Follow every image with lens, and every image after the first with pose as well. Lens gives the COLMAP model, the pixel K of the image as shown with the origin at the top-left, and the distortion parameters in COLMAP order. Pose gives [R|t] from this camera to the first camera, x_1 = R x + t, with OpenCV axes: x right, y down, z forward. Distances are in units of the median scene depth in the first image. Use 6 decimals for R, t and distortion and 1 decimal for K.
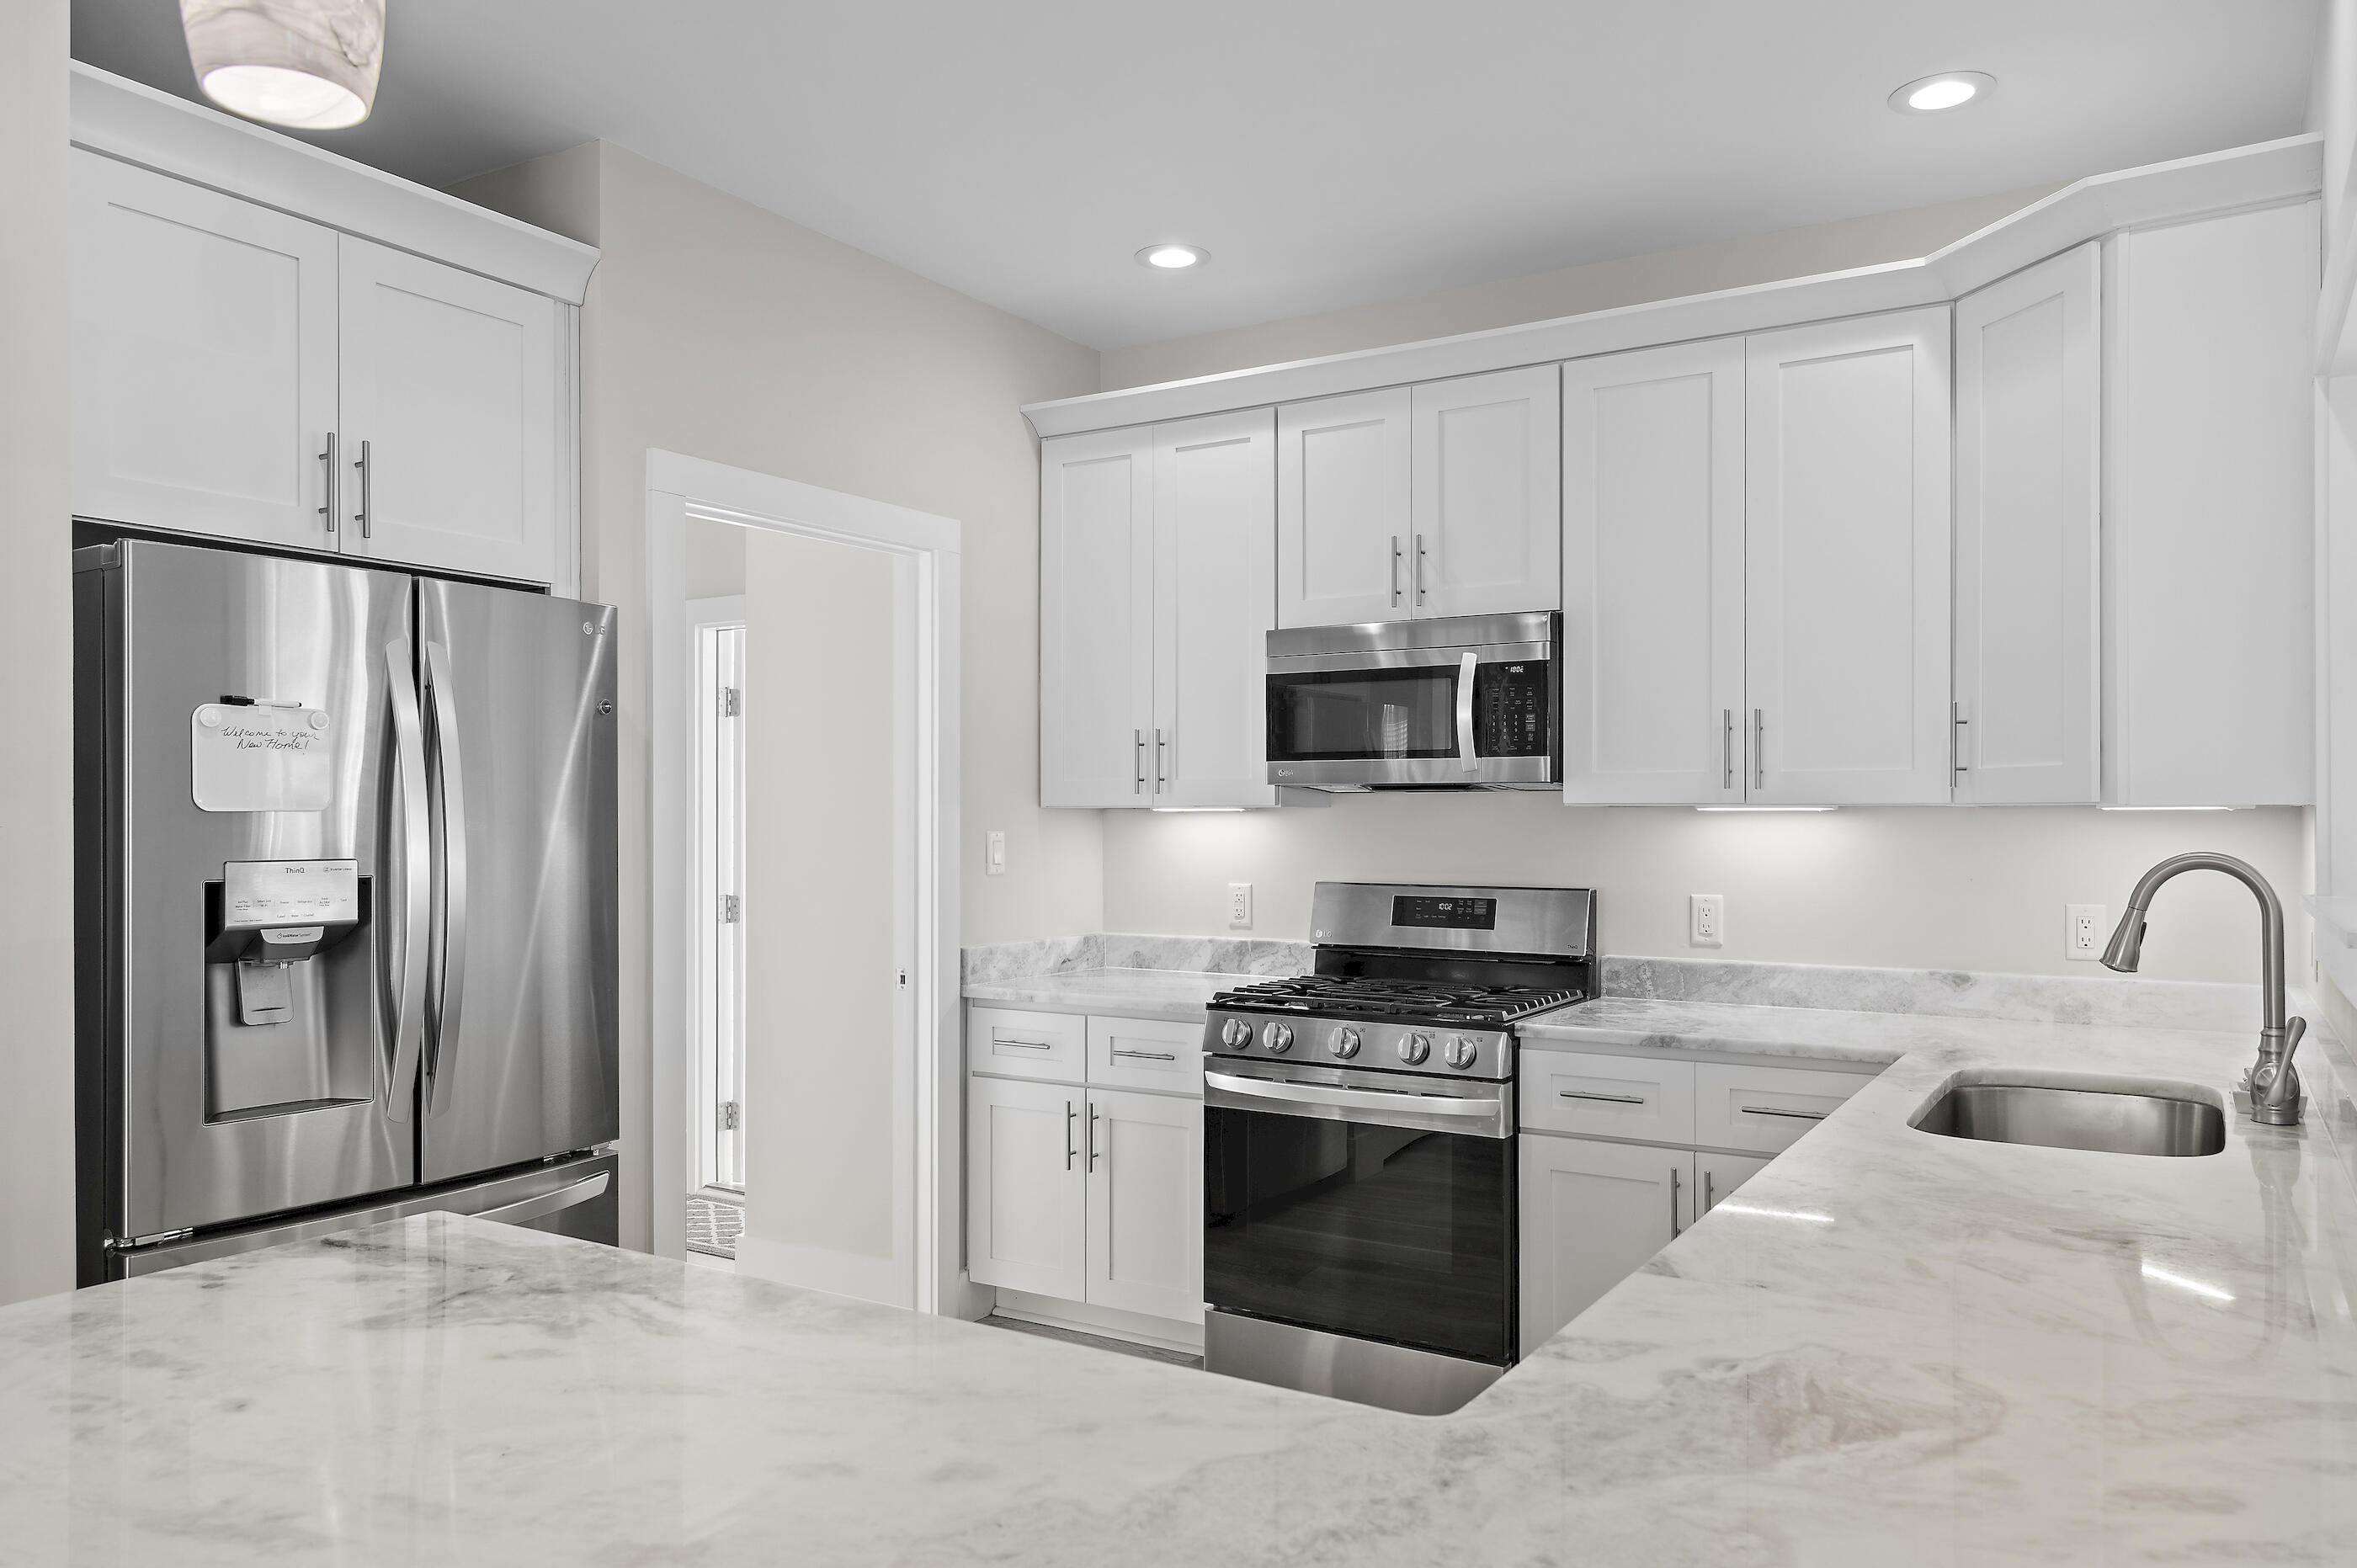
lens RADIAL K [[1618.1, 0, 1185.3], [0, 1618.1, 813.0], [0, 0, 1]] dist [0.000393, 0.000748]
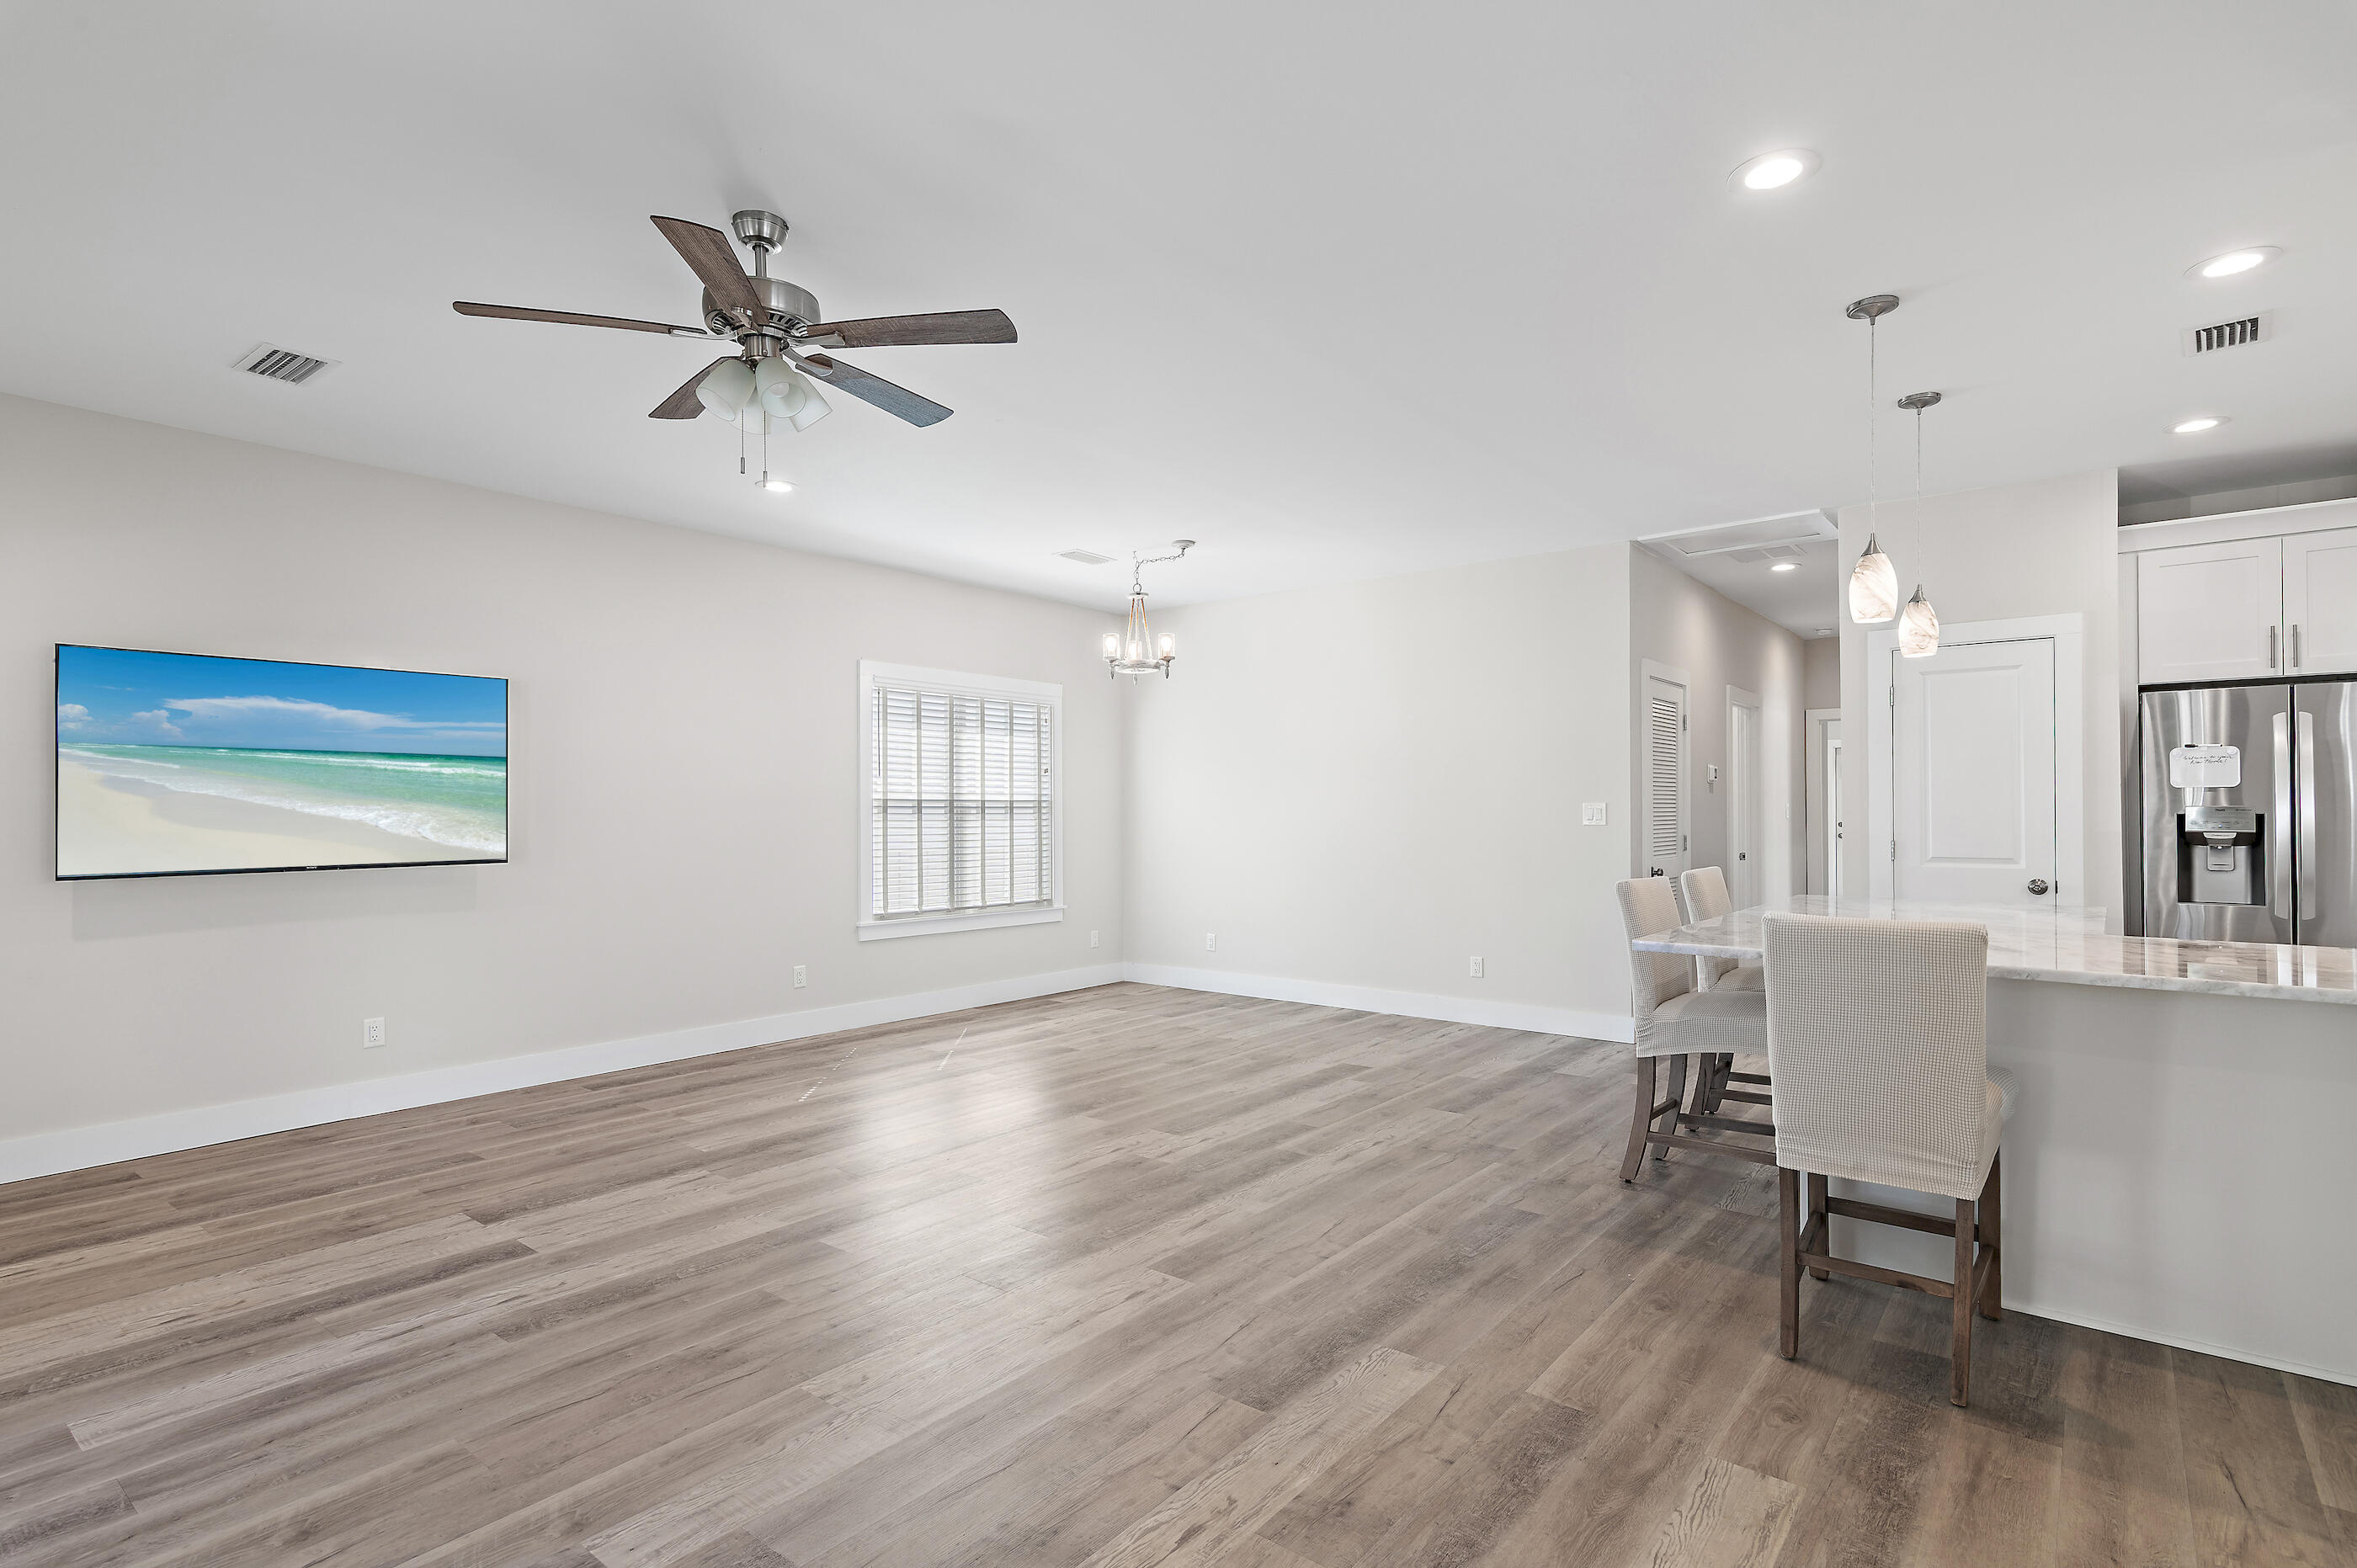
lens RADIAL K [[1151.1, 0, 1181.4], [0, 1151.1, 812.1], [0, 0, 1]] dist [0.020766, -0.000326]
pose [[-0.118879, 0.000814, -0.992908, 0.995518], [0.007620, 0.999971, -0.000093, 0.017639], [0.992880, -0.007577, -0.118882, -0.277055]]
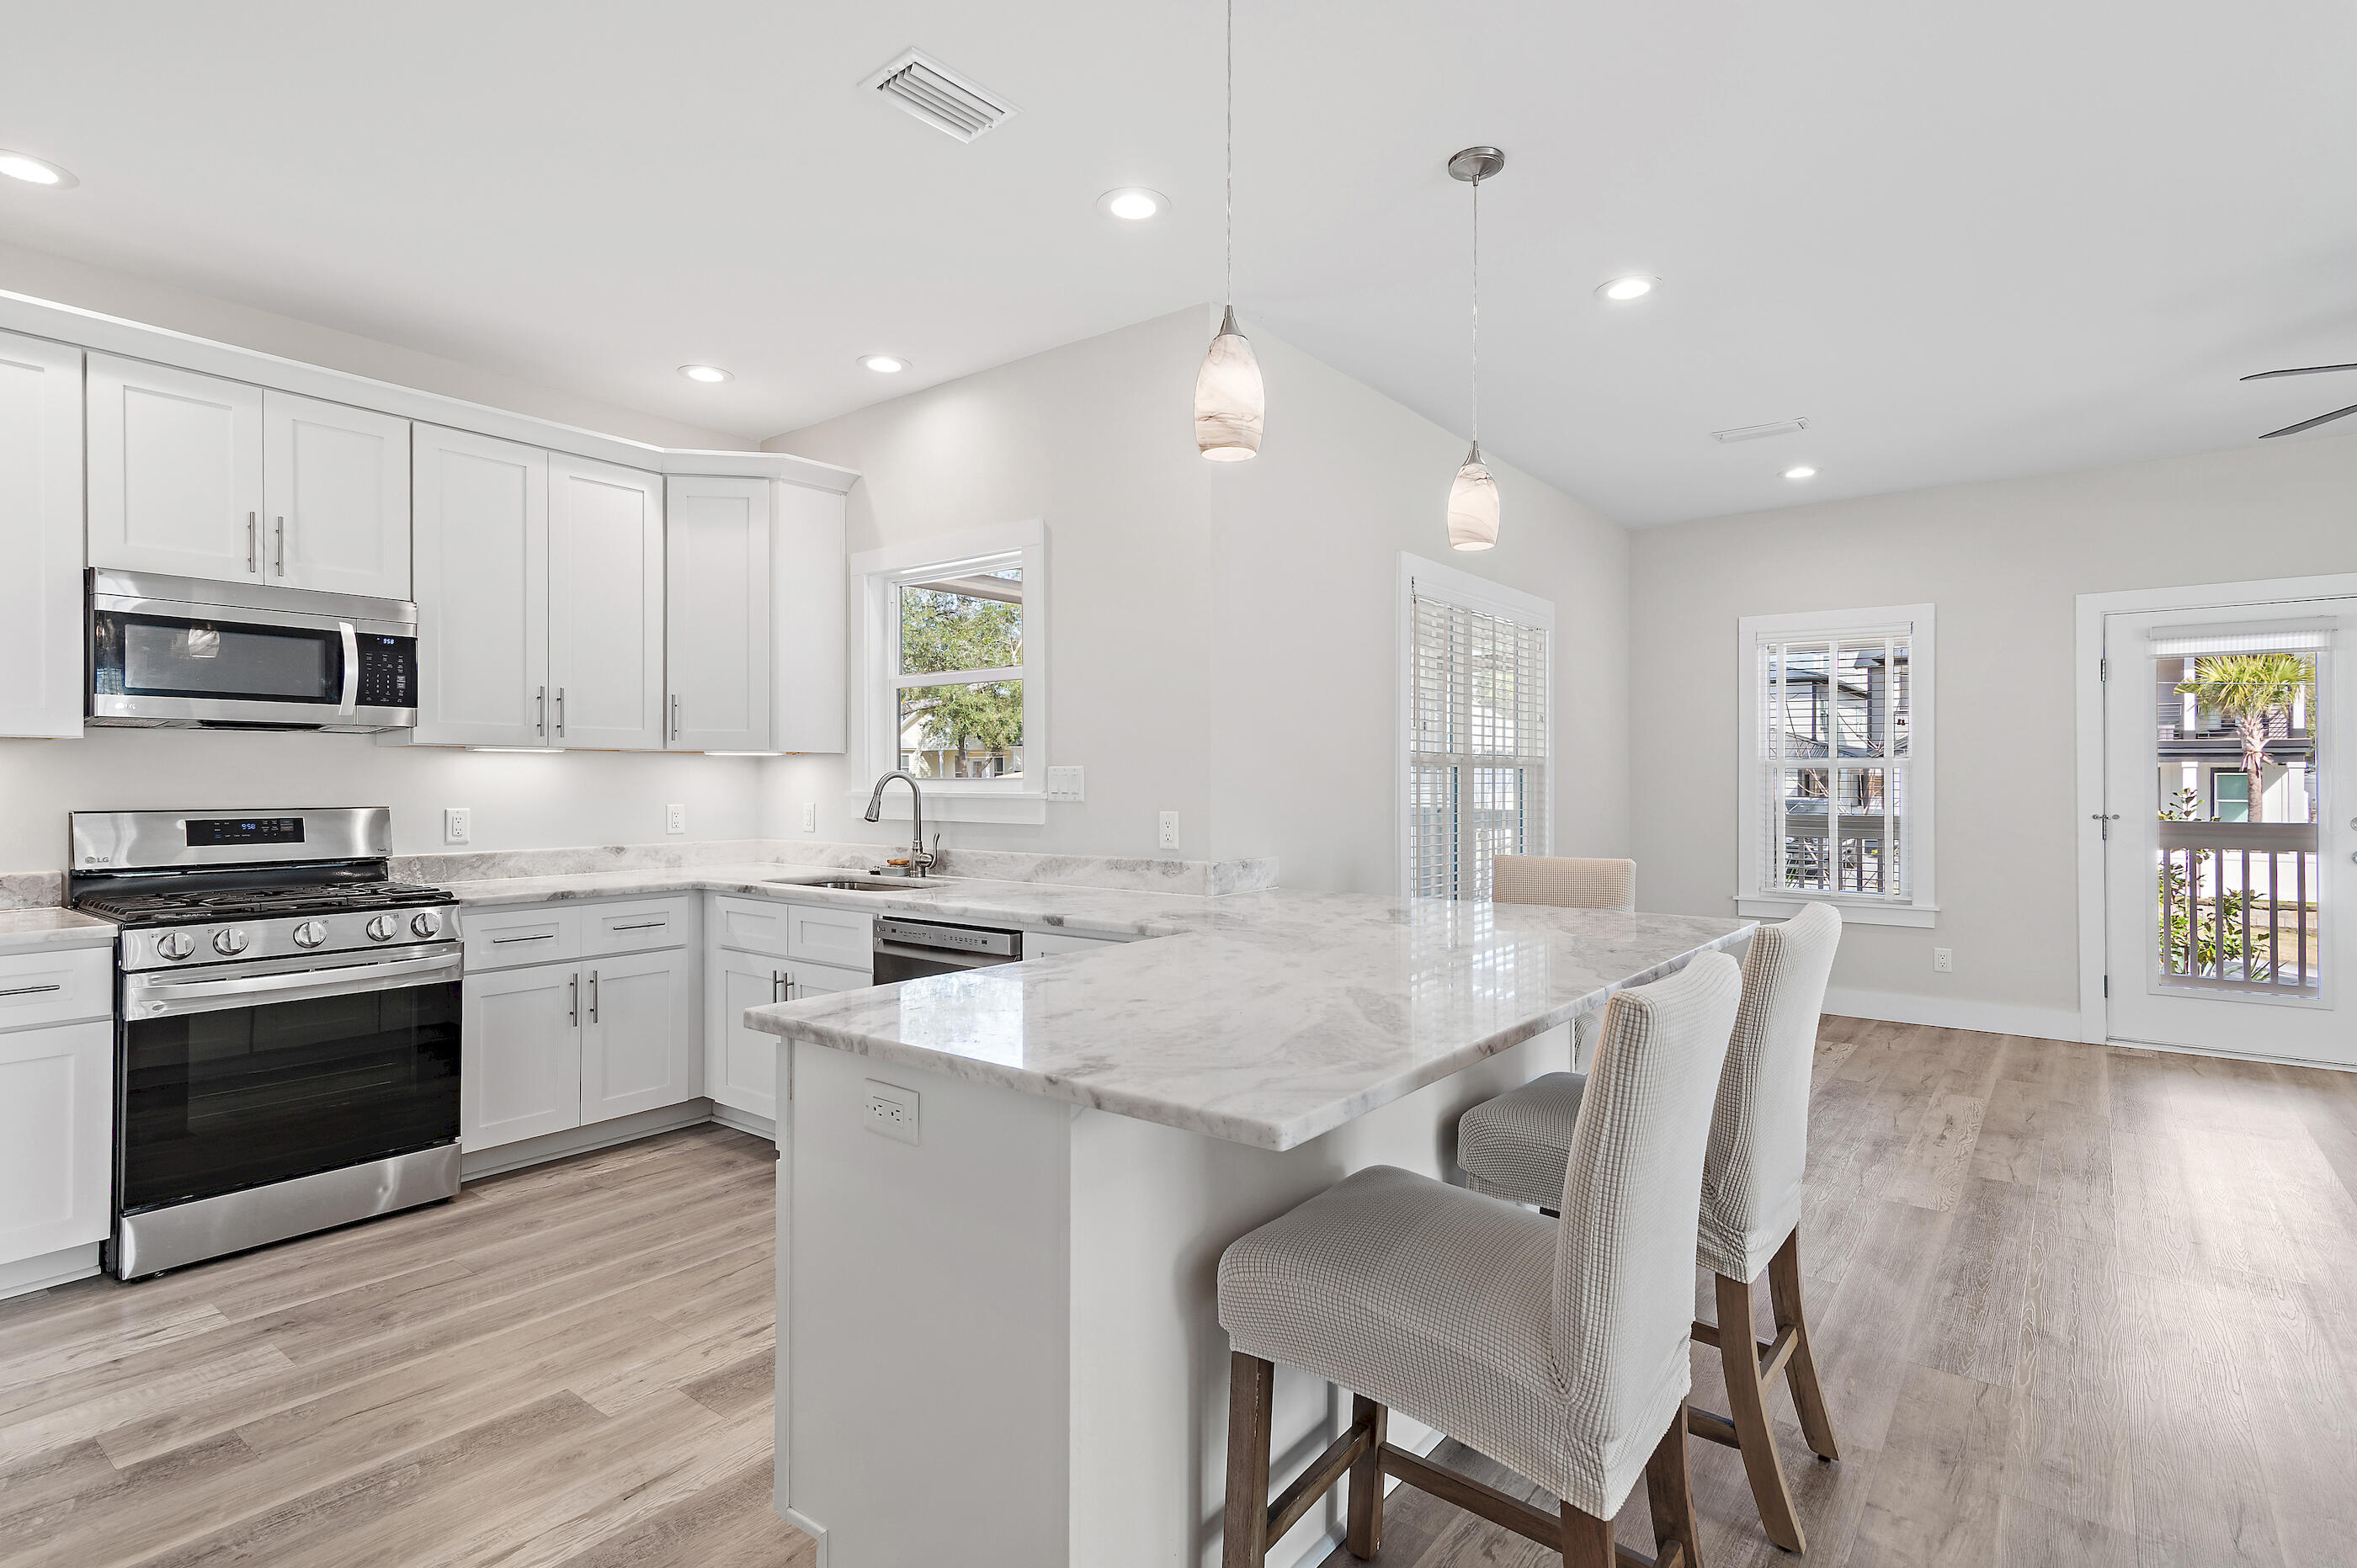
lens RADIAL K [[1162.3, 0, 1180.1], [0, 1162.3, 772.6], [0, 0, 1]] dist [0.020871, -0.000032]
pose [[0.104333, 0.003859, 0.994535, -0.668661], [-0.003672, 0.999987, -0.003495, 0.019738], [-0.994536, -0.003287, 0.104346, 0.242653]]
